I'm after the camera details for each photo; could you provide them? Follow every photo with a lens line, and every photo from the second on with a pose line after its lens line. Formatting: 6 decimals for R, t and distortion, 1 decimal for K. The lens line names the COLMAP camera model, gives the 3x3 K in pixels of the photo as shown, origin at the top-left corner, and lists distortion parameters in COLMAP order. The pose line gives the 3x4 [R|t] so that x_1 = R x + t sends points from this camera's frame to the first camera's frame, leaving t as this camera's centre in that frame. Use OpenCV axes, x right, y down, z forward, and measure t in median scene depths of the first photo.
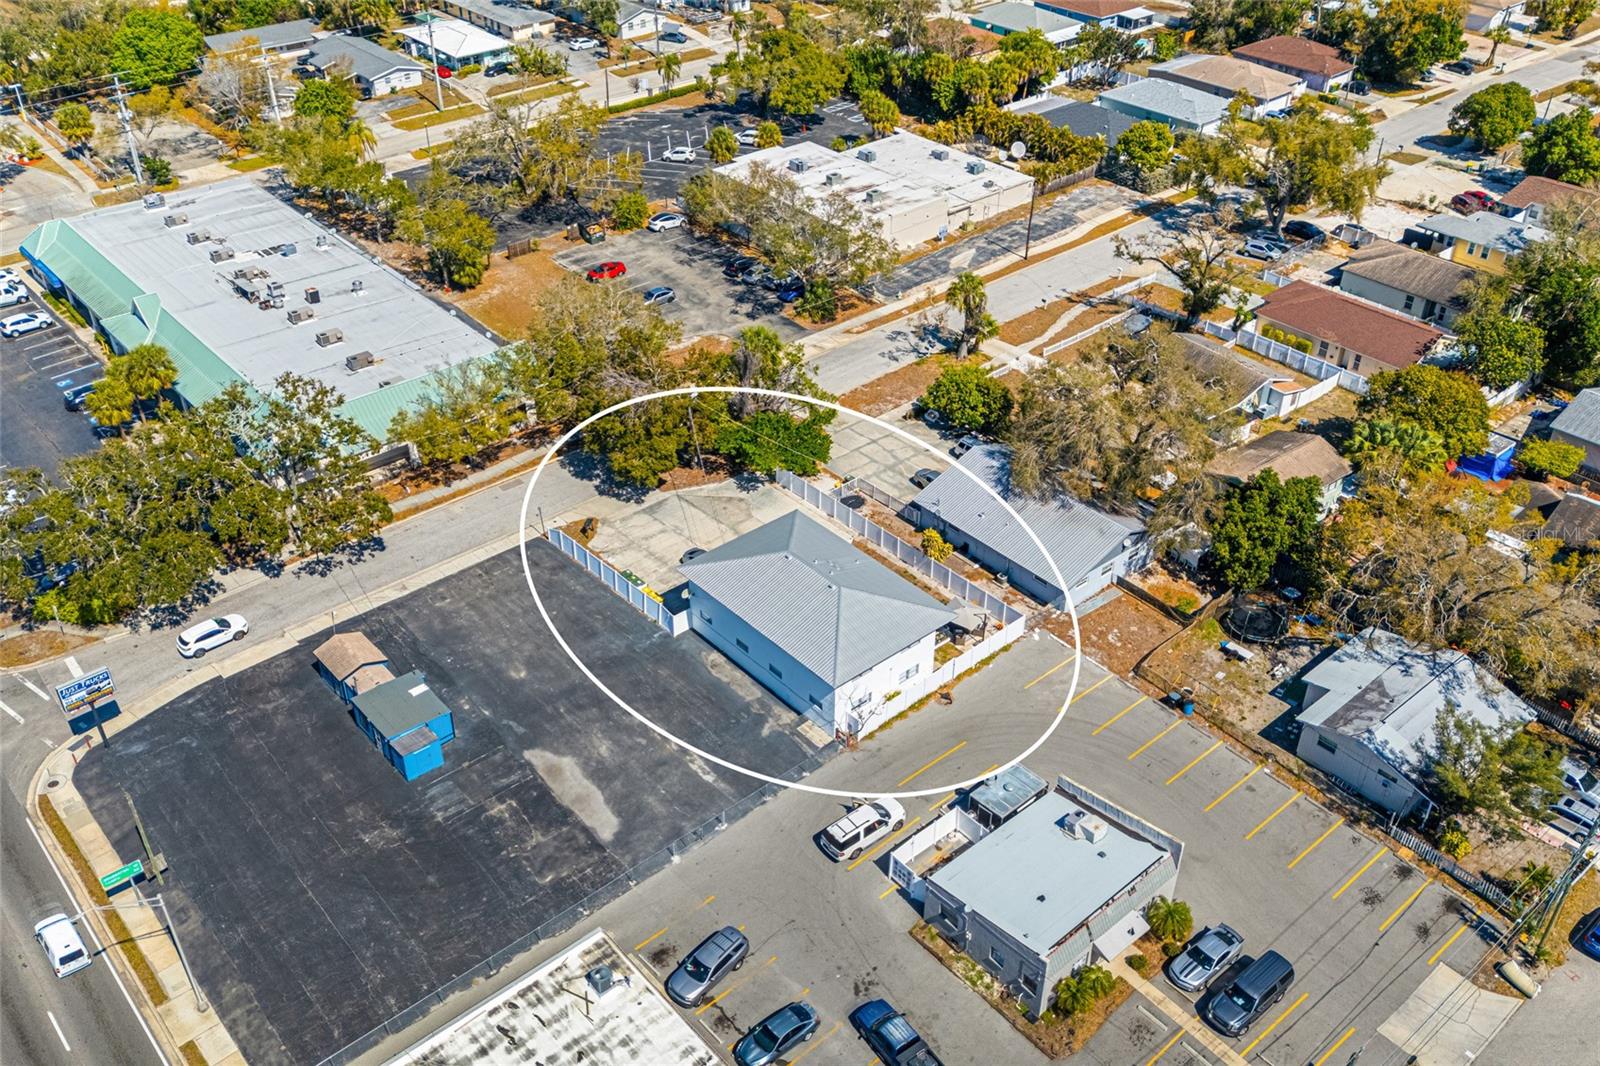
lens RADIAL K [[1380.3, 0, 800.0], [0, 1380.3, 533.0], [0, 0, 1]] dist [0.079986, -0.118248]
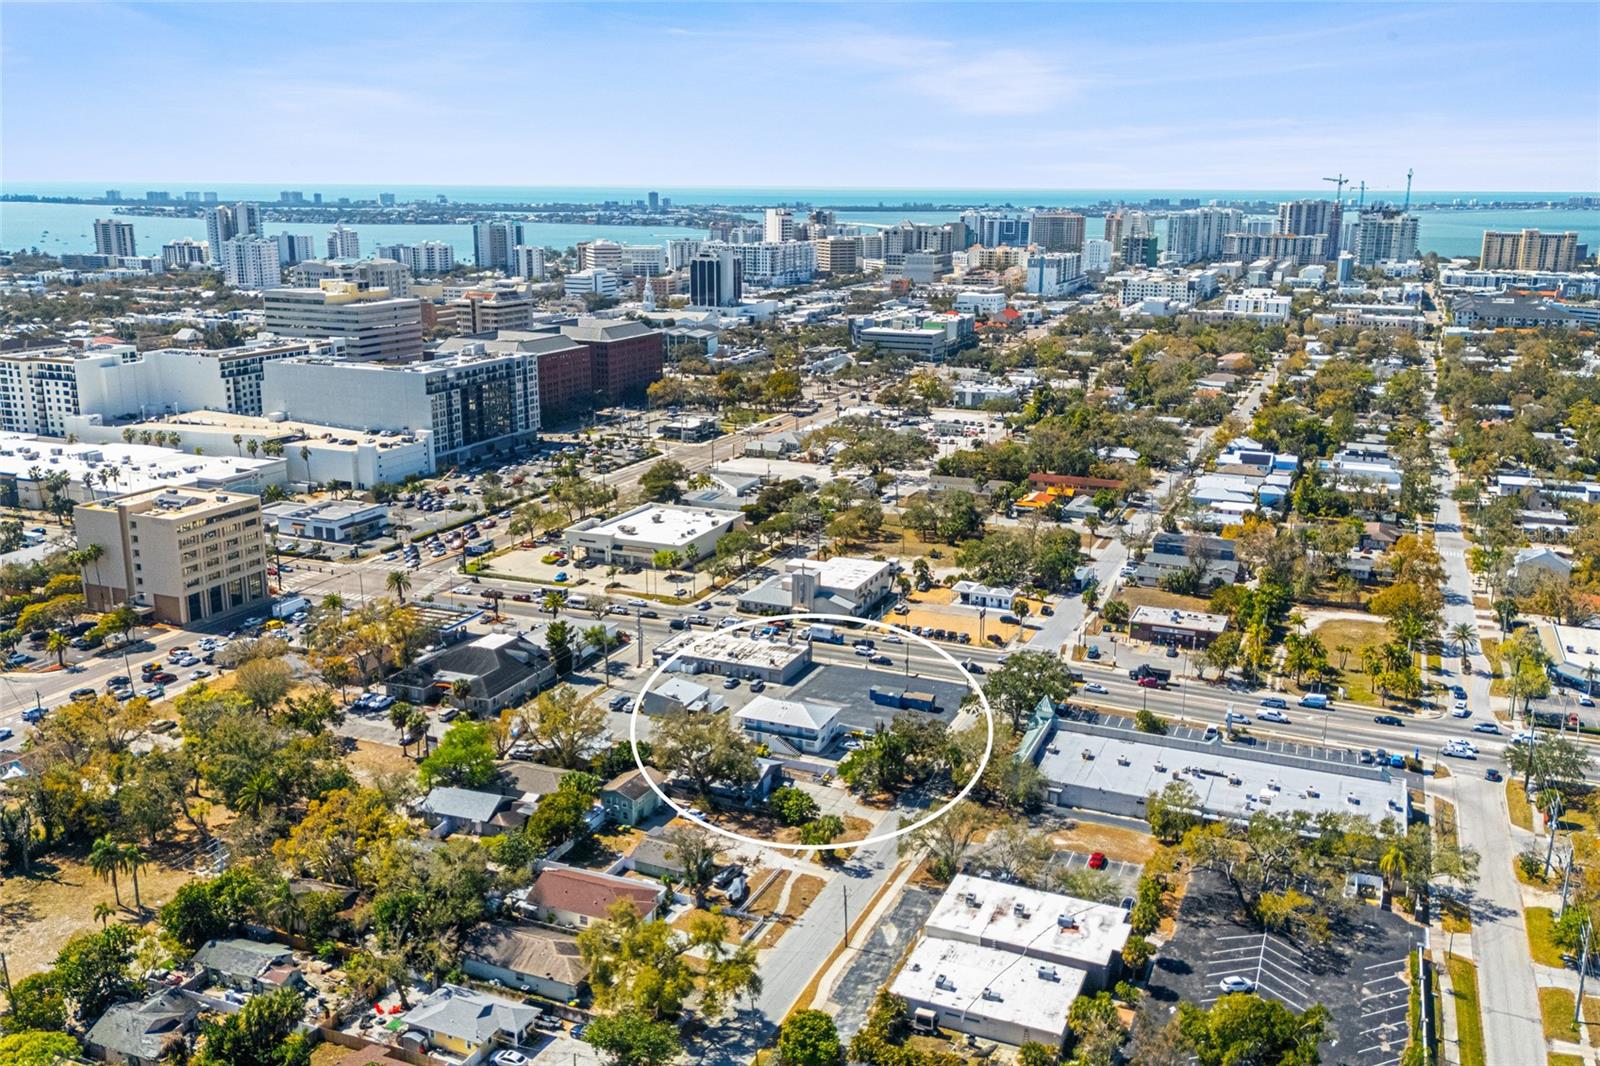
lens RADIAL K [[1380.3, 0, 800.0], [0, 1380.3, 533.0], [0, 0, 1]] dist [0.079986, -0.118248]
pose [[-0.896212, 0.101014, -0.431973, 0.681855], [-0.258046, 0.673354, 0.692825, -1.263390], [0.360856, 0.732387, -0.577401, 1.414350]]
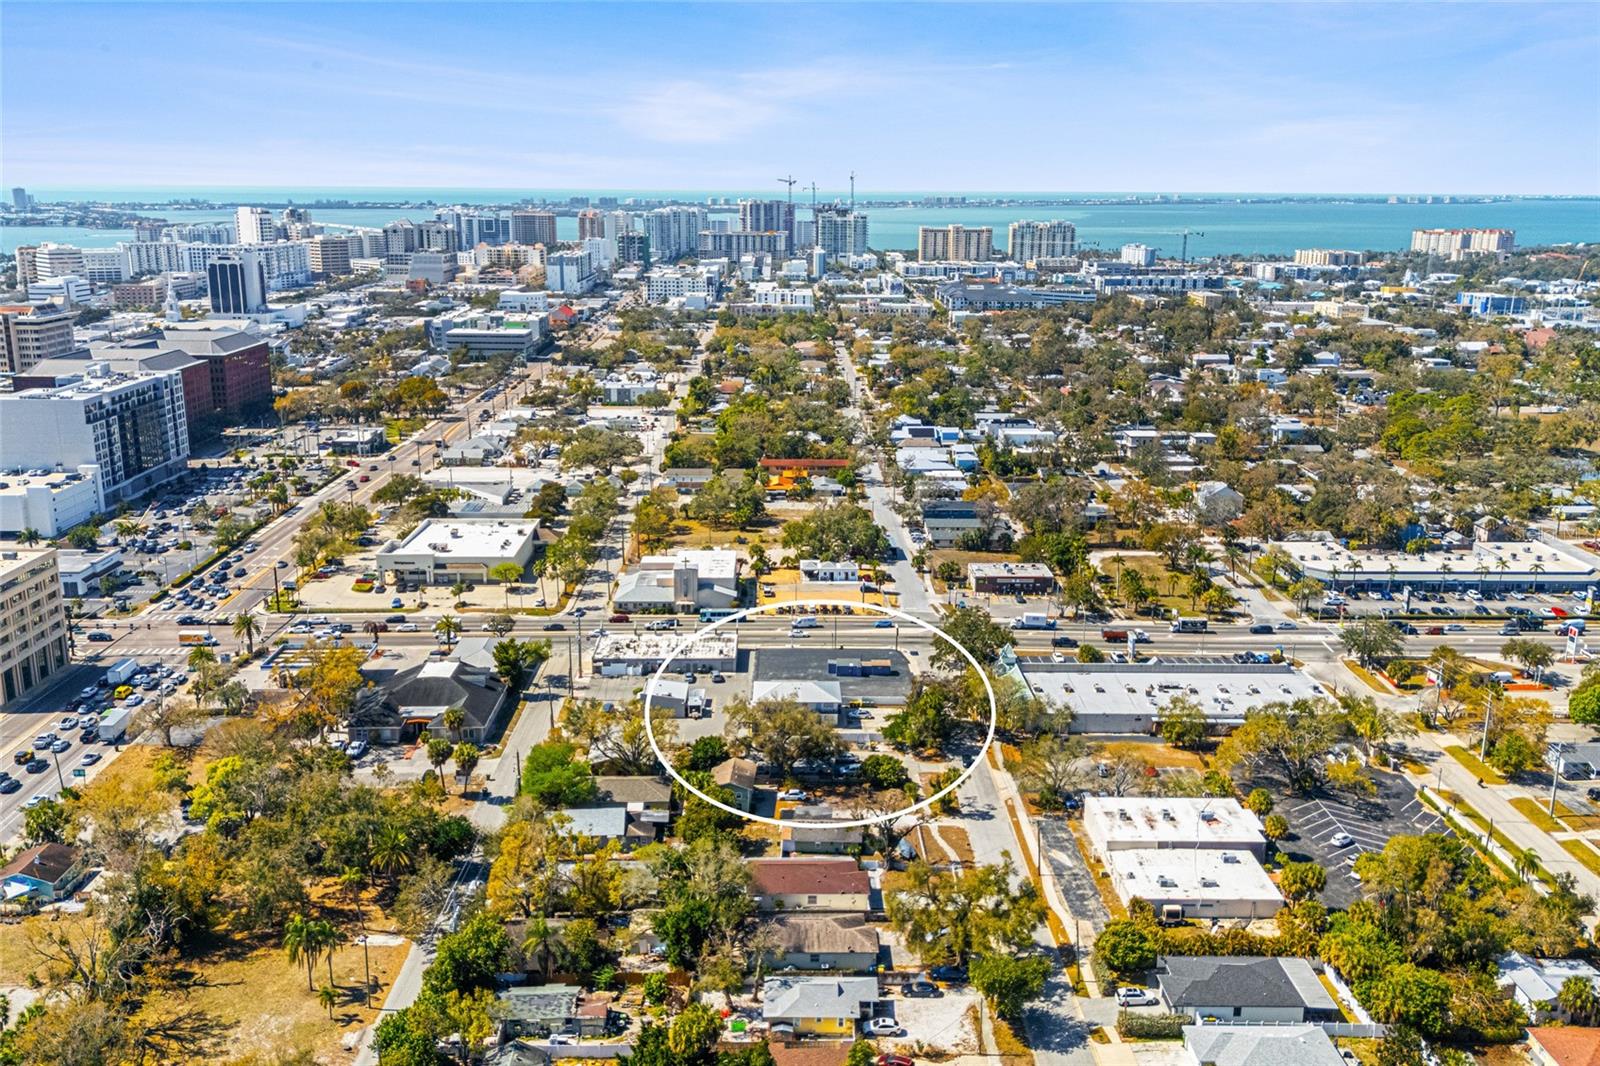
lens RADIAL K [[1380.3, 0, 800.0], [0, 1380.3, 533.0], [0, 0, 1]] dist [0.079986, -0.118248]
pose [[-0.640774, 0.181574, -0.745948, 1.249947], [-0.440926, 0.708365, 0.551184, -1.065117], [0.628484, 0.682093, -0.373841, 1.124692]]
